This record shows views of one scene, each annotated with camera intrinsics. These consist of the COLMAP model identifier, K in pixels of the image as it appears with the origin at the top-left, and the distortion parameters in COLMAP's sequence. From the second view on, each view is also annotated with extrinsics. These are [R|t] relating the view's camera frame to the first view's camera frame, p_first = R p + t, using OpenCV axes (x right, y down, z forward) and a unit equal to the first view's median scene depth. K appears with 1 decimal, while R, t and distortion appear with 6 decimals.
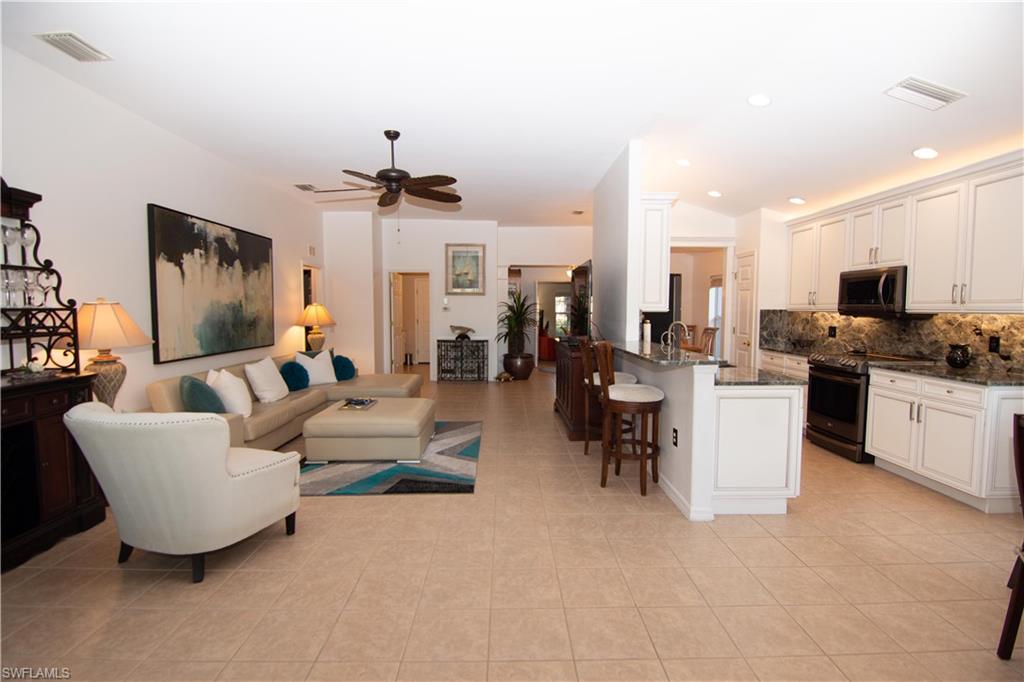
lens RADIAL K [[494.4, 0, 509.3], [0, 494.4, 341.7], [0, 0, 1]] dist [-0.008317, -0.008679]
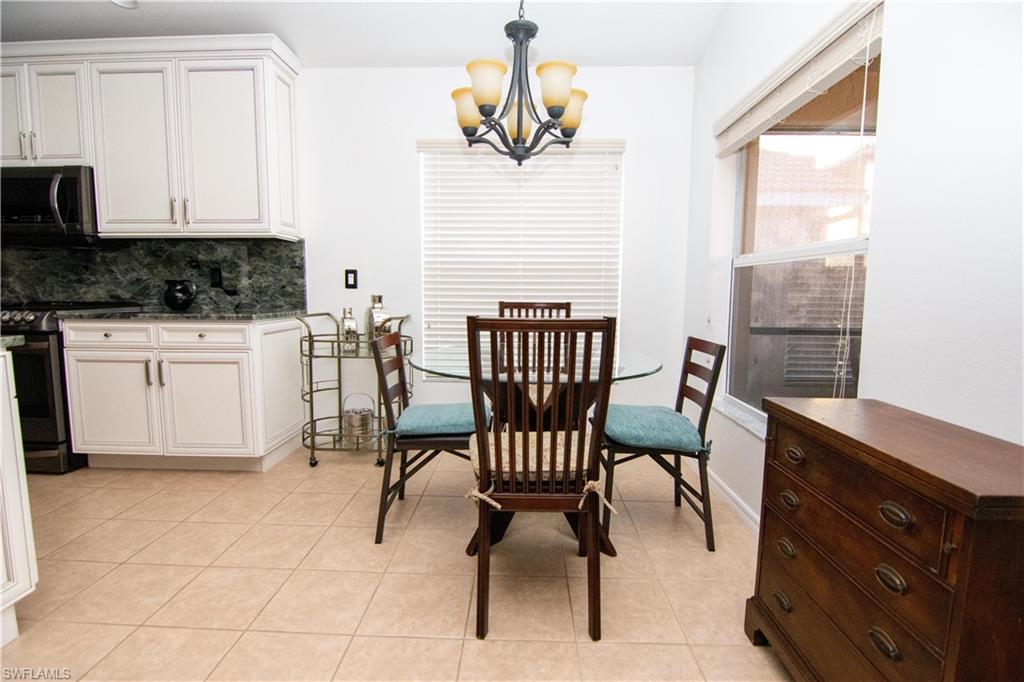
lens RADIAL K [[494.4, 0, 511.3], [0, 494.4, 342.0], [0, 0, 1]] dist [-0.008317, -0.008679]
pose [[0.036711, -0.108915, 0.993373, 0.126205], [0.061424, 0.992409, 0.106539, 0.046747], [-0.997436, 0.057105, 0.043122, 0.379705]]
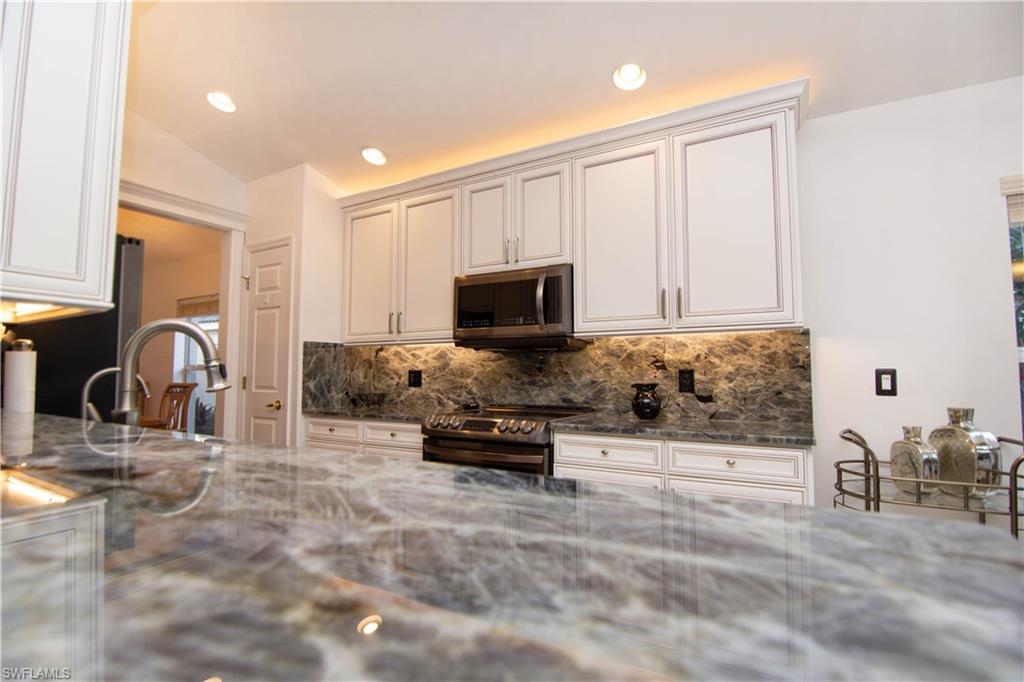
lens RADIAL K [[494.4, 0, 511.6], [0, 494.4, 341.2], [0, 0, 1]] dist [-0.008317, -0.008679]
pose [[0.513051, 0.053866, 0.856666, 0.211481], [0.058870, 0.993471, -0.097725, 0.002862], [-0.856337, 0.100570, 0.506530, 0.706275]]
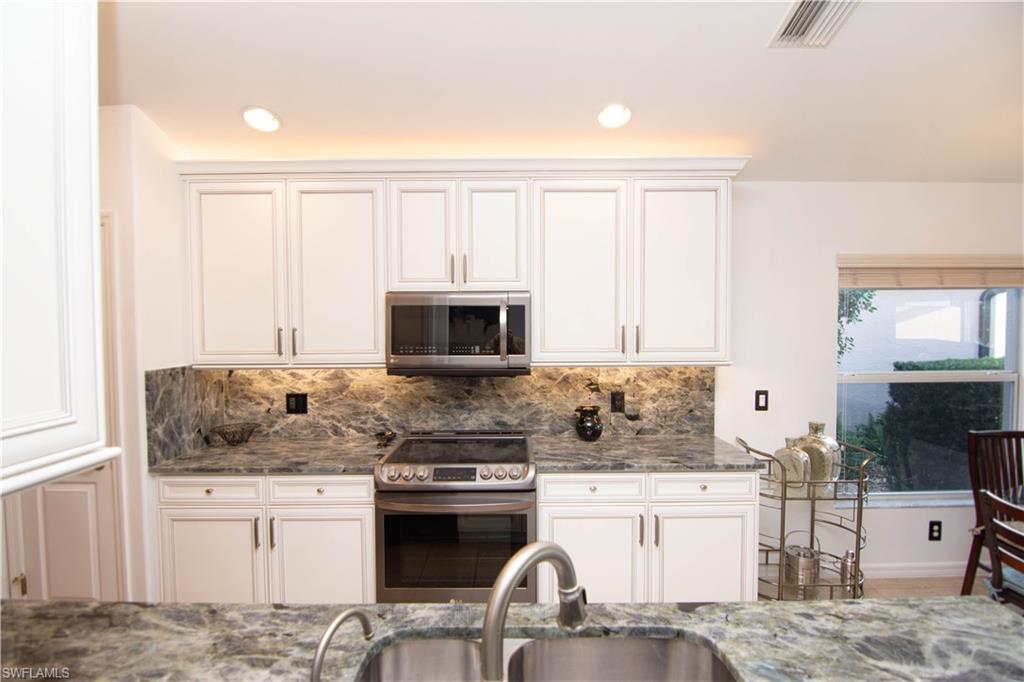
lens RADIAL K [[494.4, 0, 512.4], [0, 494.4, 340.8], [0, 0, 1]] dist [-0.008317, -0.008679]
pose [[0.005575, -0.034526, 0.999388, 0.176086], [0.073325, 0.996727, 0.034025, -0.108905], [-0.997293, 0.073091, 0.008088, 0.959970]]
